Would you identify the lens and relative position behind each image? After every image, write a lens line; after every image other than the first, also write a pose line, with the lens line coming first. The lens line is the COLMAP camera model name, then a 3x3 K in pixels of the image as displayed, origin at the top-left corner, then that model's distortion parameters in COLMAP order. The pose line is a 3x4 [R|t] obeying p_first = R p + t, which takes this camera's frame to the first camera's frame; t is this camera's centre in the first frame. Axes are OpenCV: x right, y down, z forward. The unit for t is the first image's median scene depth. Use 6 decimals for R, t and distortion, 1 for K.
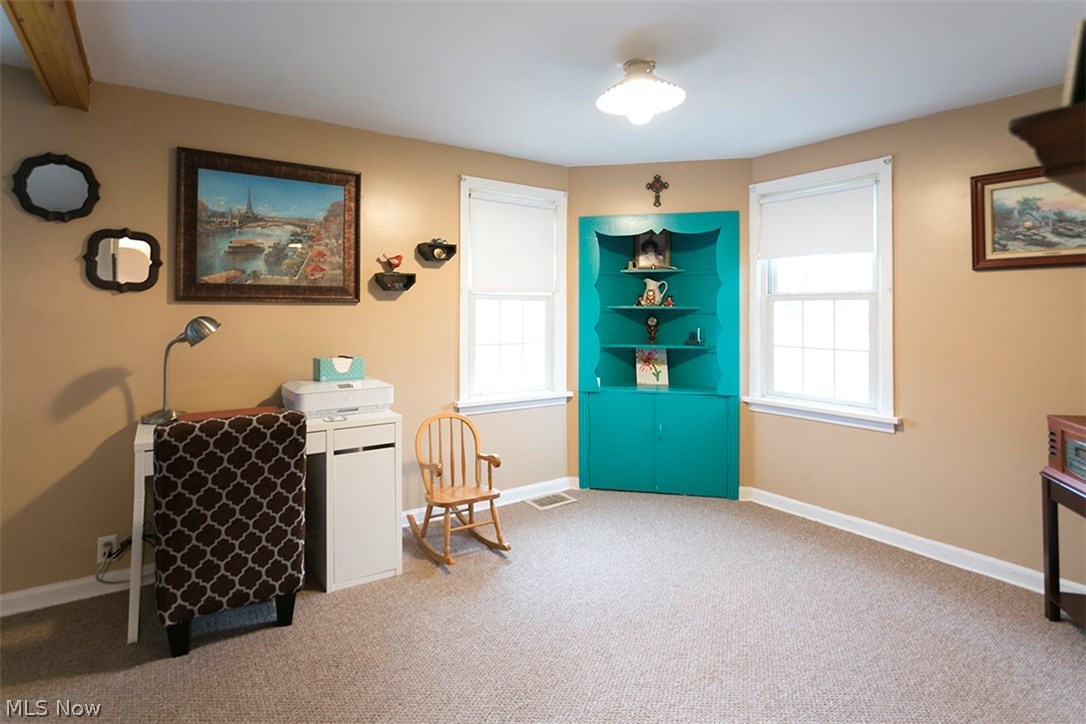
lens RADIAL K [[562.3, 0, 559.1], [0, 562.3, 306.5], [0, 0, 1]] dist [-0.003631, -0.000857]
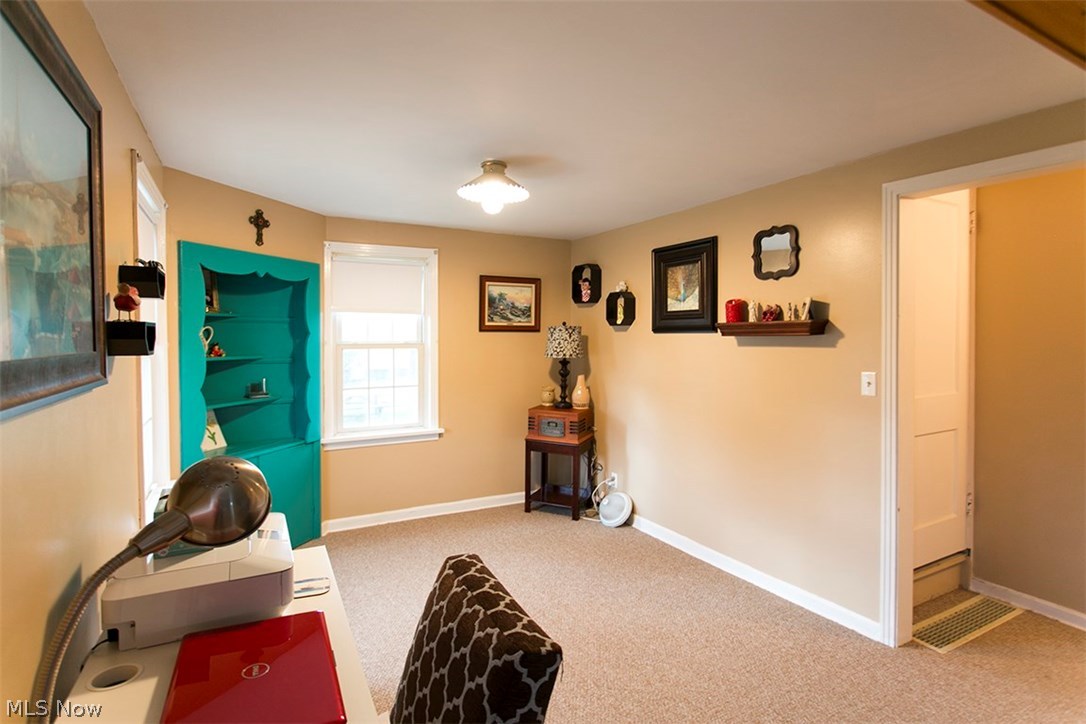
lens RADIAL K [[560.4, 0, 543.0], [0, 560.4, 362.0], [0, 0, 1]] dist [-0.002601, -0.000136]
pose [[0.122668, -0.044447, 0.991452, -0.767524], [-0.006691, 0.998937, 0.045610, -0.043499], [-0.992425, -0.012228, 0.122241, 0.520791]]
